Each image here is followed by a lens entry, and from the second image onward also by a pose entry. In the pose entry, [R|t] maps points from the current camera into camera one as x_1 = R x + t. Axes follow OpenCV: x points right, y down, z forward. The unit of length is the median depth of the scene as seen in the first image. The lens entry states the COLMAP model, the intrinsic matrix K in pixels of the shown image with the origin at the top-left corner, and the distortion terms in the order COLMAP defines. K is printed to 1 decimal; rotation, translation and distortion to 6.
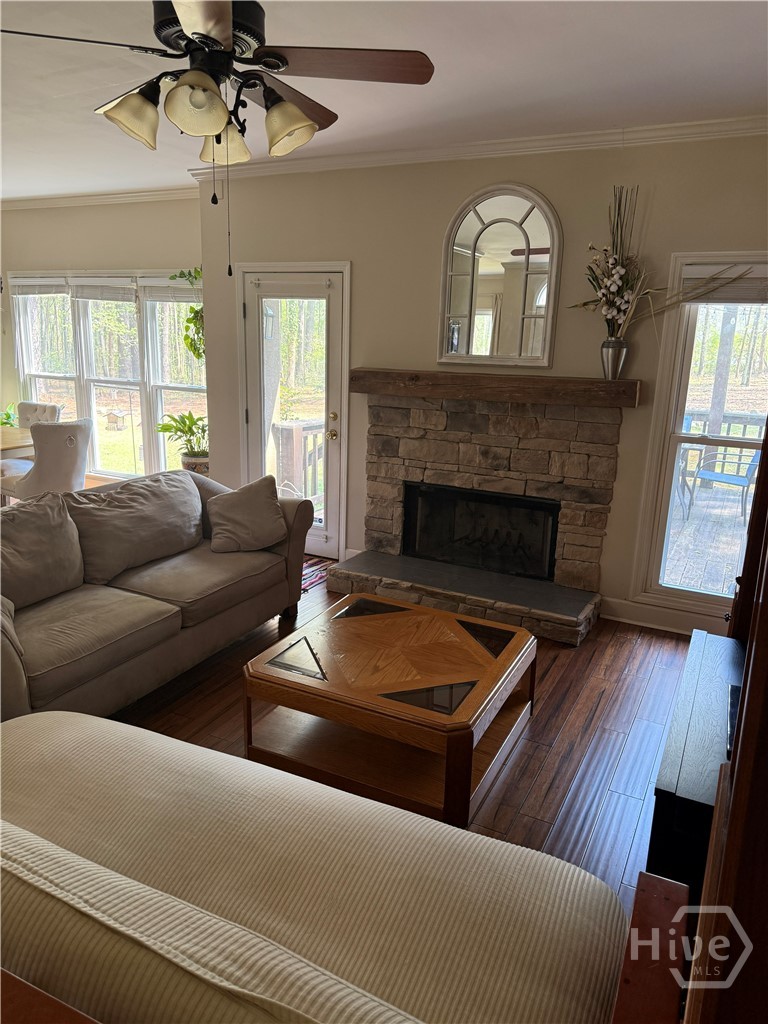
lens RADIAL K [[731.7, 0, 380.5], [0, 731.7, 522.5], [0, 0, 1]] dist [0.039137, -0.005562]
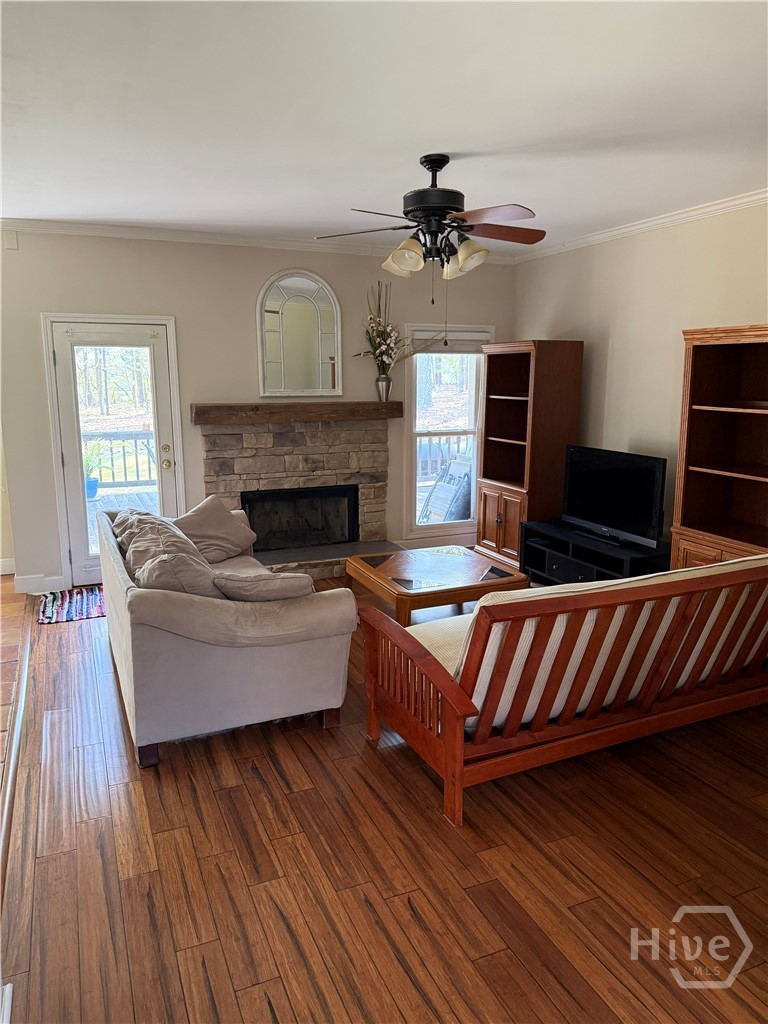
lens RADIAL K [[731.7, 0, 384.4], [0, 731.7, 510.5], [0, 0, 1]] dist [0.039137, -0.005562]
pose [[0.617925, -0.168348, 0.768002, -0.795512], [0.214366, 0.975874, 0.041438, -0.026710], [-0.756450, 0.139028, 0.639105, 0.027799]]
